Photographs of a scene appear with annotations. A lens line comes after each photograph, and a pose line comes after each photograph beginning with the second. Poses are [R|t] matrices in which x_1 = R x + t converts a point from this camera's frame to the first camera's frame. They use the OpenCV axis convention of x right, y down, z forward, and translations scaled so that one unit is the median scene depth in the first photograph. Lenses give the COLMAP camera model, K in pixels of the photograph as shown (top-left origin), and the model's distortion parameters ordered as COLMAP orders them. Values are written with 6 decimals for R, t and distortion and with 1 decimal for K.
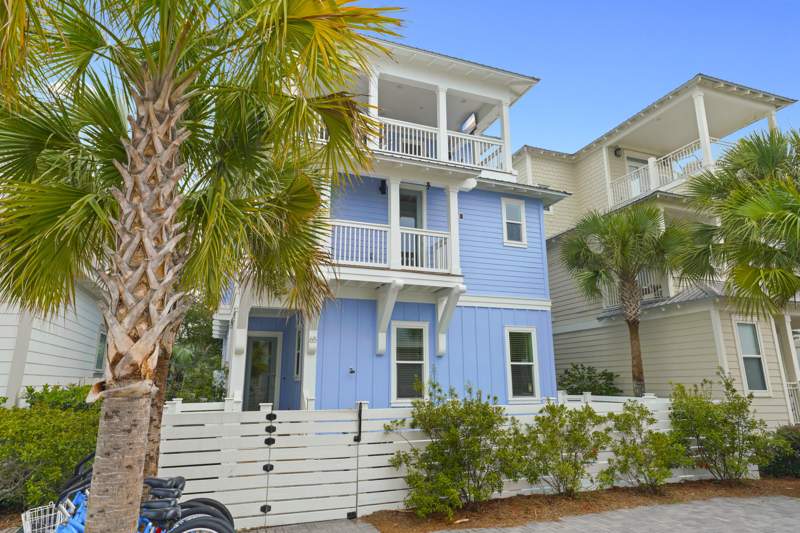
lens RADIAL K [[487.7, 0, 400.0], [0, 487.7, 266.5], [0, 0, 1]] dist [0.002630, 0.001812]
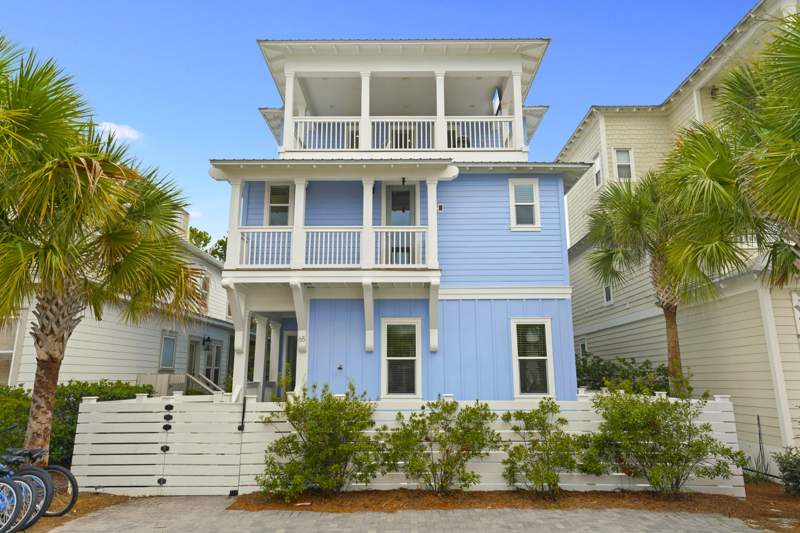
lens RADIAL K [[523.7, 0, 400.0], [0, 523.7, 266.5], [0, 0, 1]] dist [0.006649, 0.001660]
pose [[0.933569, -0.074289, -0.350614, 0.406499], [0.083085, 0.996491, 0.010090, -0.004089], [0.348635, -0.038551, 0.936466, -0.006123]]
